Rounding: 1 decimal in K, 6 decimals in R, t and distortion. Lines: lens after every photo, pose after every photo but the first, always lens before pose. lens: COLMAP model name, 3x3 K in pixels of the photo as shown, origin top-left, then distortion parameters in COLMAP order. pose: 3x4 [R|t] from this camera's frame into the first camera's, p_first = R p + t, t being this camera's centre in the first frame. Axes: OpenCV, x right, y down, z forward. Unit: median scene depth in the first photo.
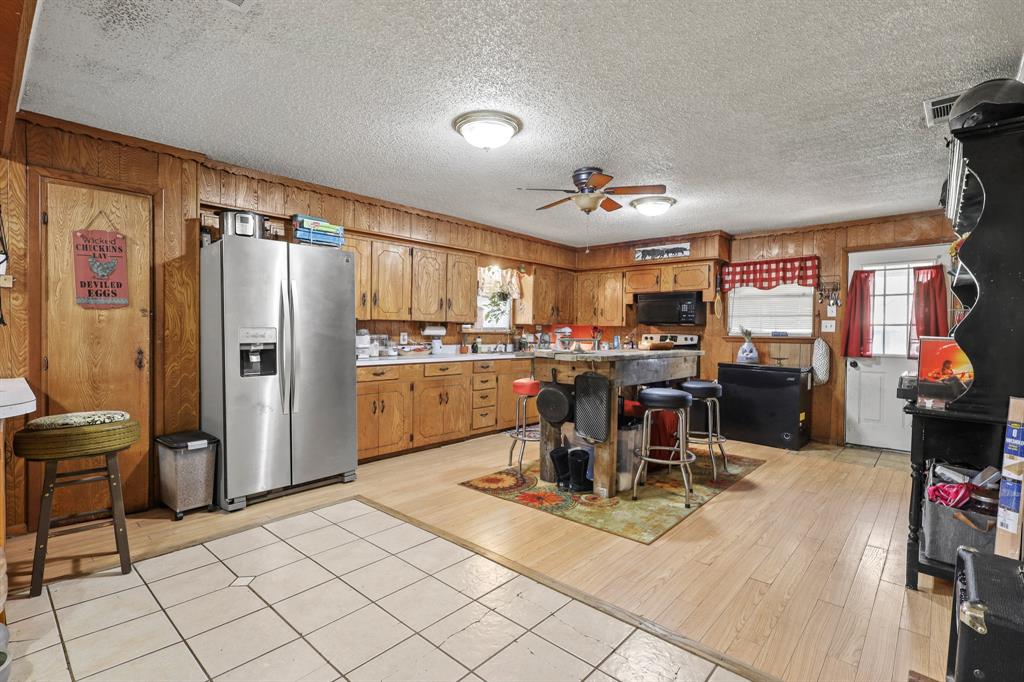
lens RADIAL K [[480.2, 0, 513.8], [0, 480.2, 329.5], [0, 0, 1]] dist [-0.000402, 0.000058]
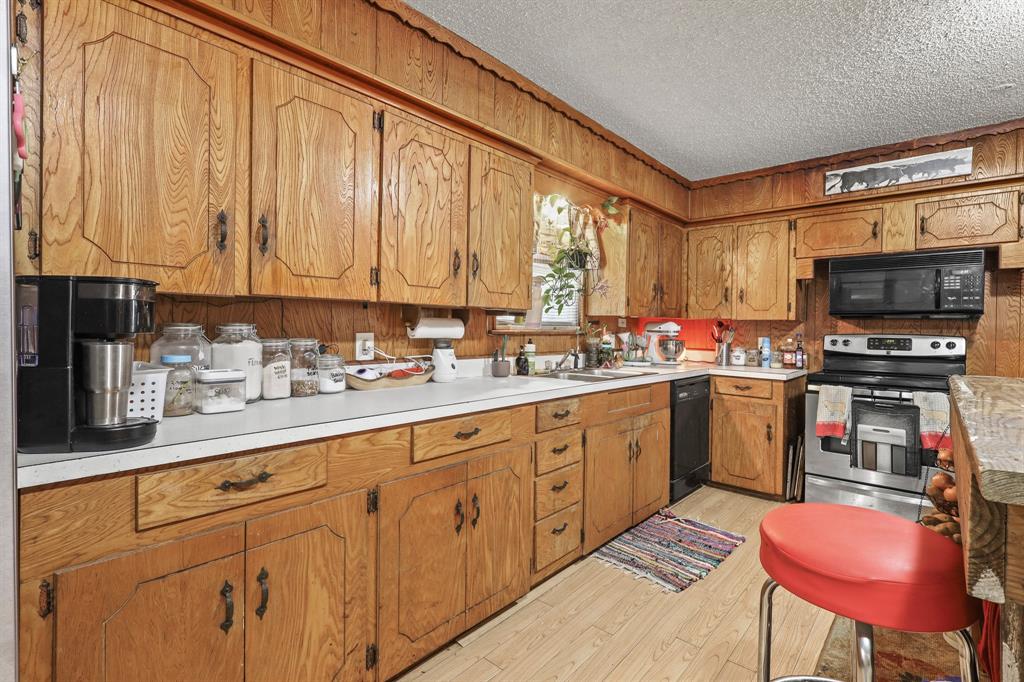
lens RADIAL K [[474.4, 0, 517.5], [0, 474.4, 325.4], [0, 0, 1]] dist [-0.000200, 0.000098]
pose [[0.999952, 0.002013, 0.009623, -0.099889], [-0.001993, 0.999996, -0.002106, 0.000571], [-0.009627, 0.002086, 0.999951, 0.578108]]
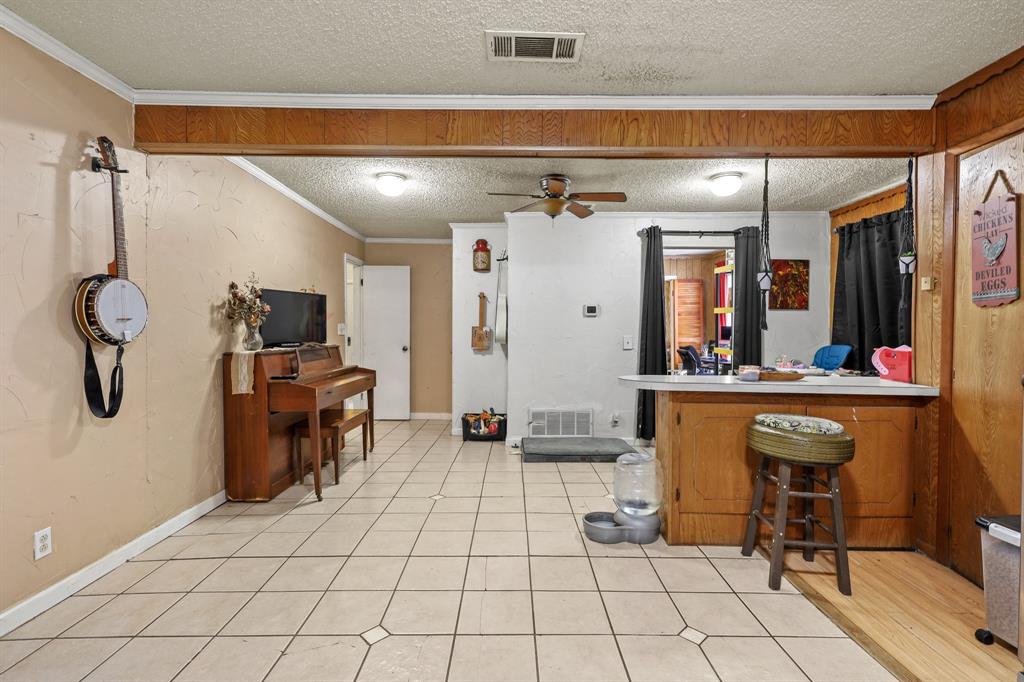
lens RADIAL K [[476.5, 0, 513.0], [0, 476.5, 345.7], [0, 0, 1]] dist [-0.014872, -0.000357]
pose [[-0.744041, 0.010512, -0.668051, 0.086378], [-0.009386, 0.999613, 0.026182, 0.002607], [0.668068, 0.025751, -0.743655, 0.578804]]
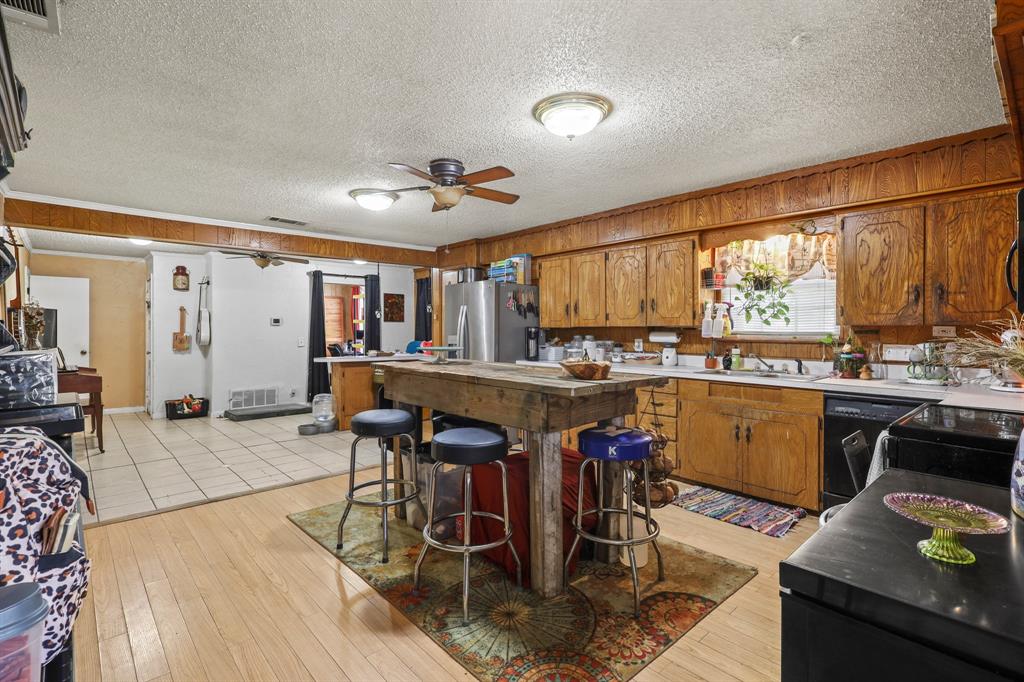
lens RADIAL K [[490.0, 0, 516.5], [0, 490.0, 314.9], [0, 0, 1]] dist [0.000470, 0.000171]
pose [[-0.098590, -0.039216, -0.994355, 0.727261], [0.002923, 0.999208, -0.039697, -0.003218], [0.995124, -0.006820, -0.098398, 0.841954]]
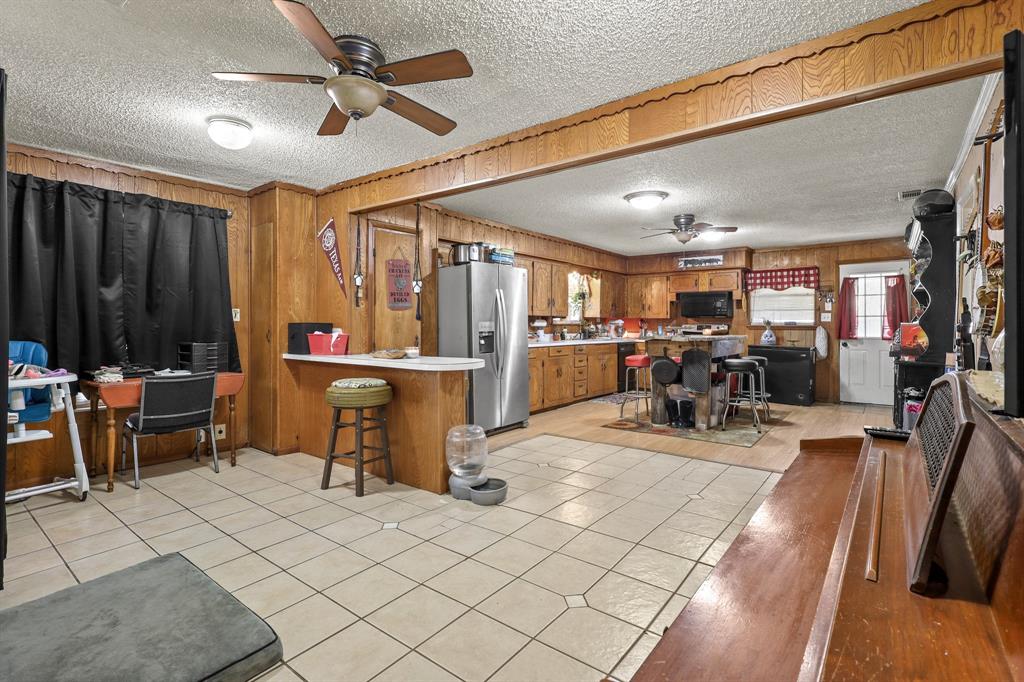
lens RADIAL K [[490.0, 0, 516.5], [0, 490.0, 314.9], [0, 0, 1]] dist [0.000470, 0.000171]
pose [[0.997121, -0.006820, 0.075519, -0.334354], [0.007934, 0.999864, -0.014457, -0.000680], [-0.075410, 0.015015, 0.997040, -0.334177]]
